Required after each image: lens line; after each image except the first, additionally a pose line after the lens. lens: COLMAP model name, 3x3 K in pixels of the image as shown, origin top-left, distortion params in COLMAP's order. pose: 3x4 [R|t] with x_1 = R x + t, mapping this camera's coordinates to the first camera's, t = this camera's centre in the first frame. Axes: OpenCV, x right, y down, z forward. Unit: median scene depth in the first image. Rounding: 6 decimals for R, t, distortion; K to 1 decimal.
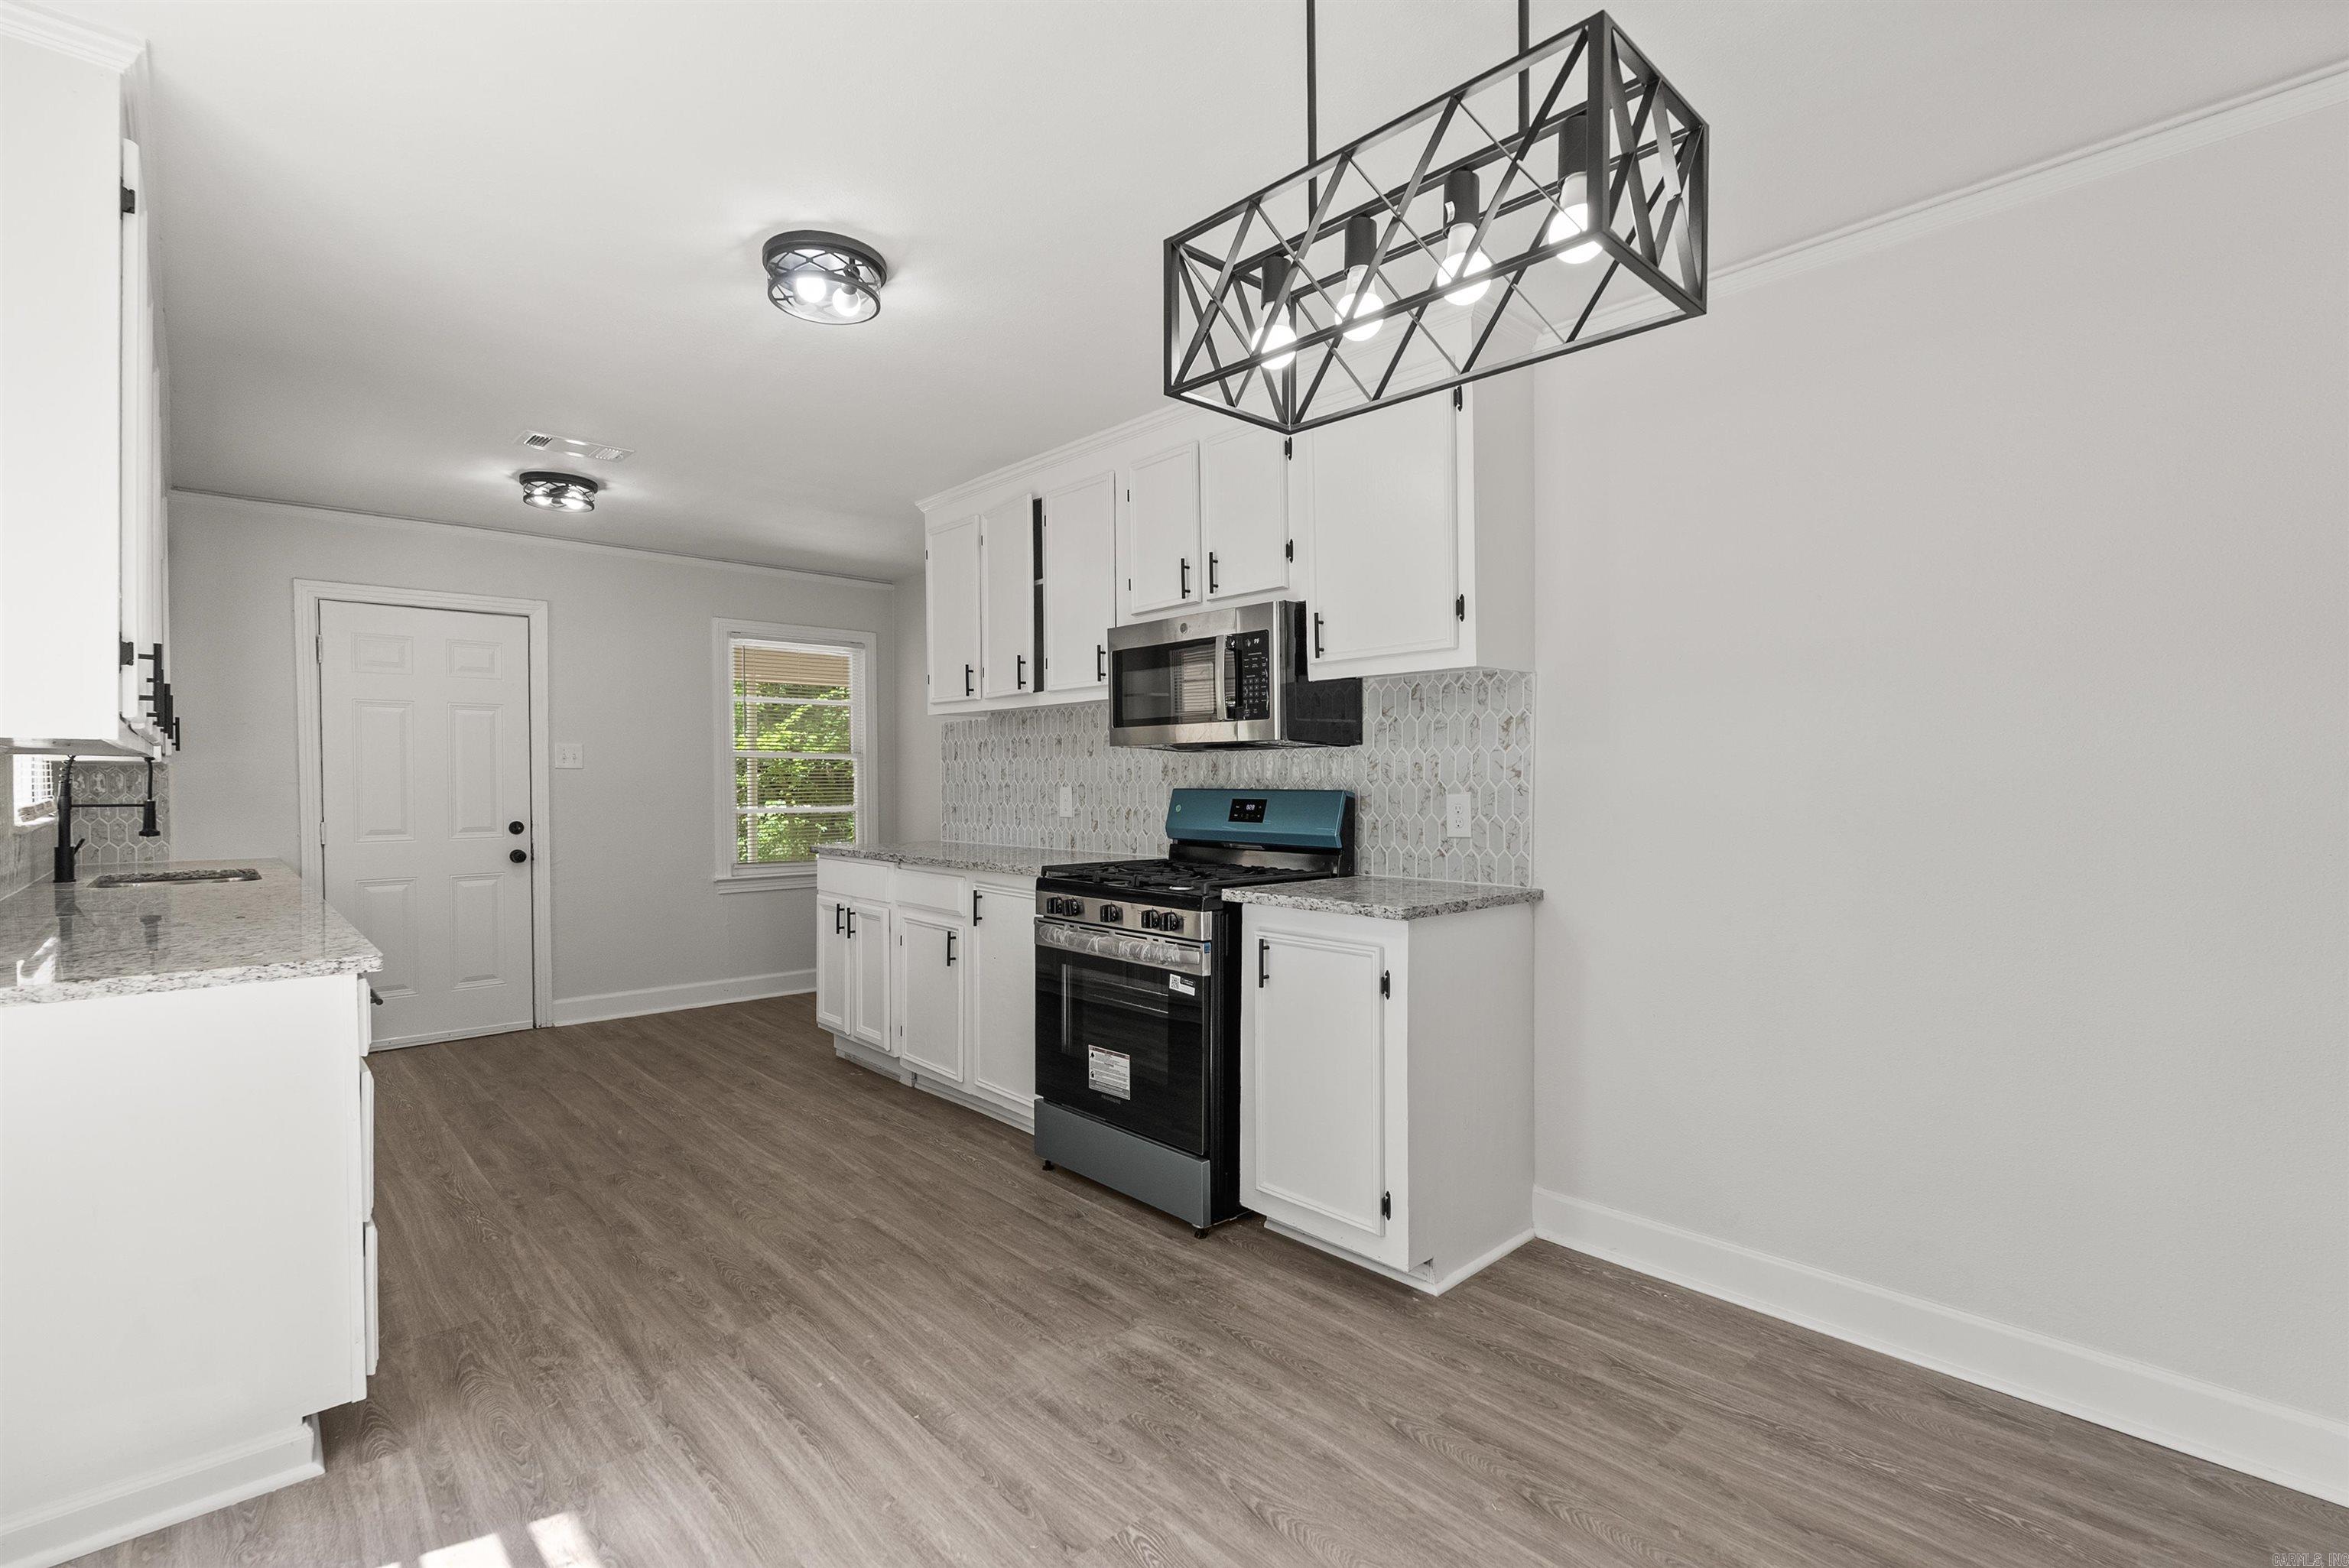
lens RADIAL K [[1063.3, 0, 1172.8], [0, 1063.3, 797.9], [0, 0, 1]] dist [-0.010012, 0.001669]
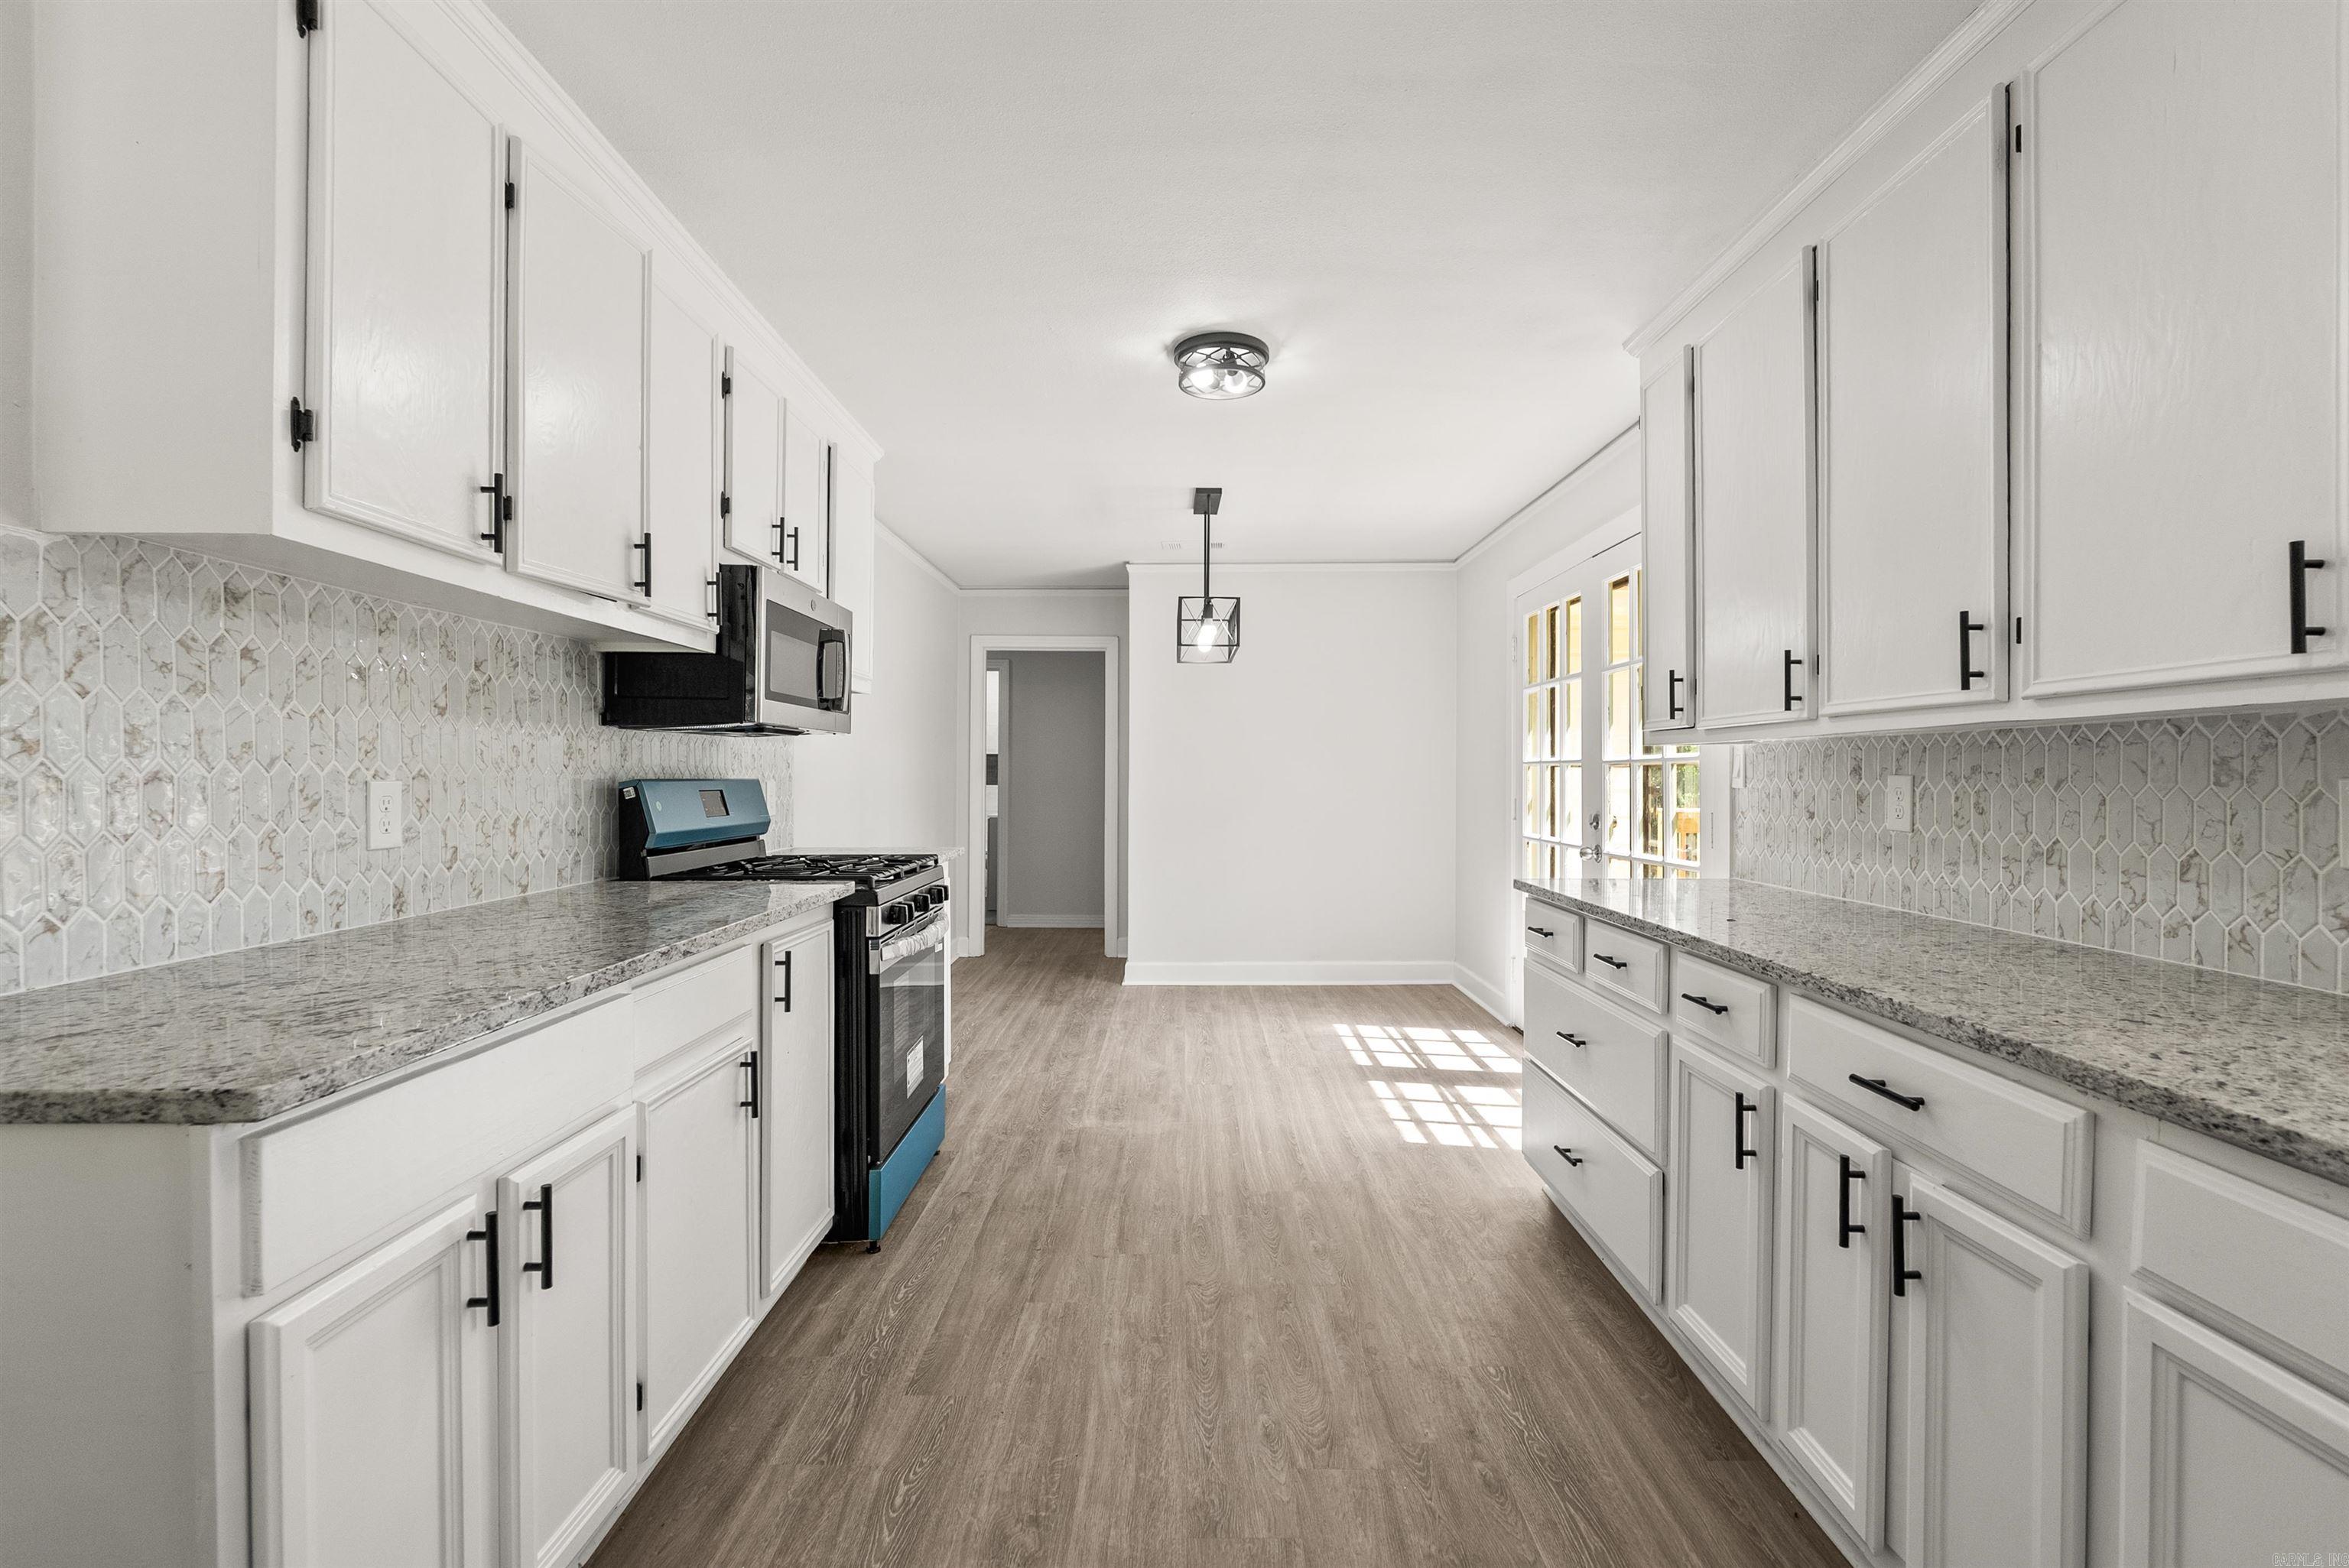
lens RADIAL K [[1063.3, 0, 1177.5], [0, 1063.3, 778.4], [0, 0, 1]] dist [-0.010012, 0.001669]
pose [[-0.734046, -0.003691, 0.679090, -0.992567], [0.009682, 0.999827, 0.015899, -0.022444], [-0.679031, 0.018245, -0.733883, 1.705920]]
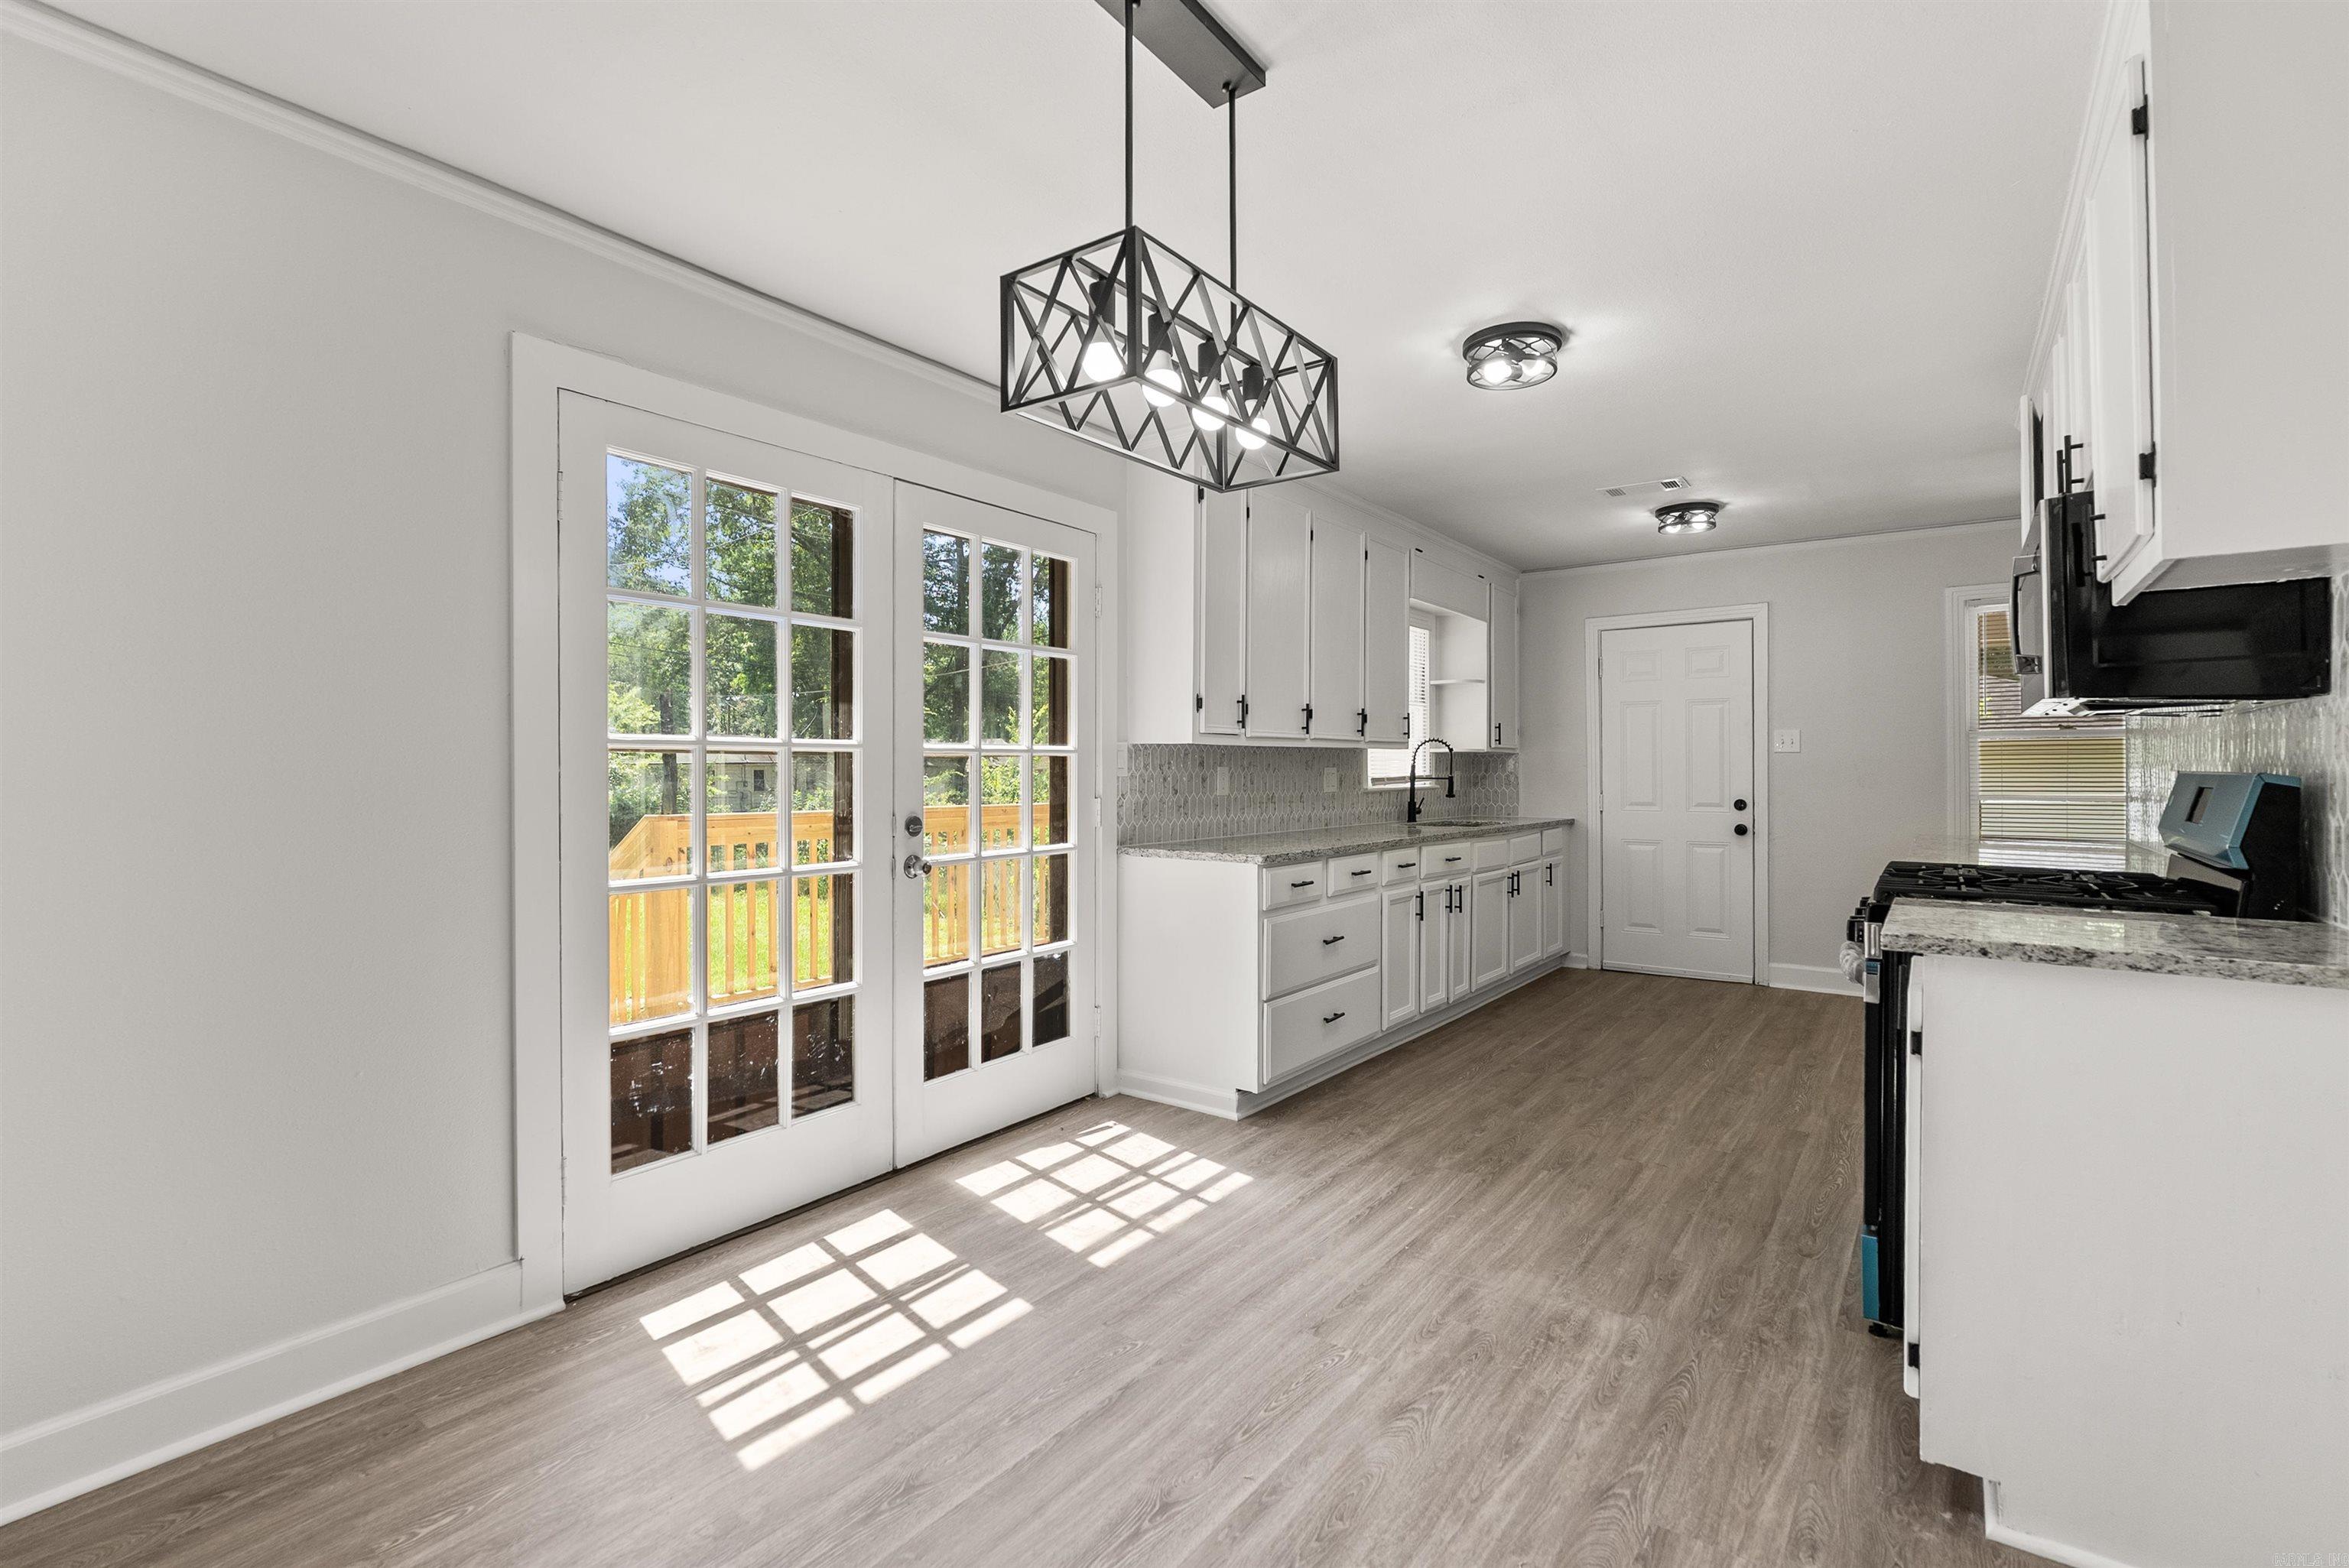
lens RADIAL K [[1063.3, 0, 1182.5], [0, 1063.3, 768.5], [0, 0, 1]] dist [-0.010012, 0.001669]
pose [[0.197330, 0.001593, -0.980336, 0.709903], [-0.015944, 0.999872, -0.001584, 0.000422], [0.980207, 0.015943, 0.197330, 0.333465]]
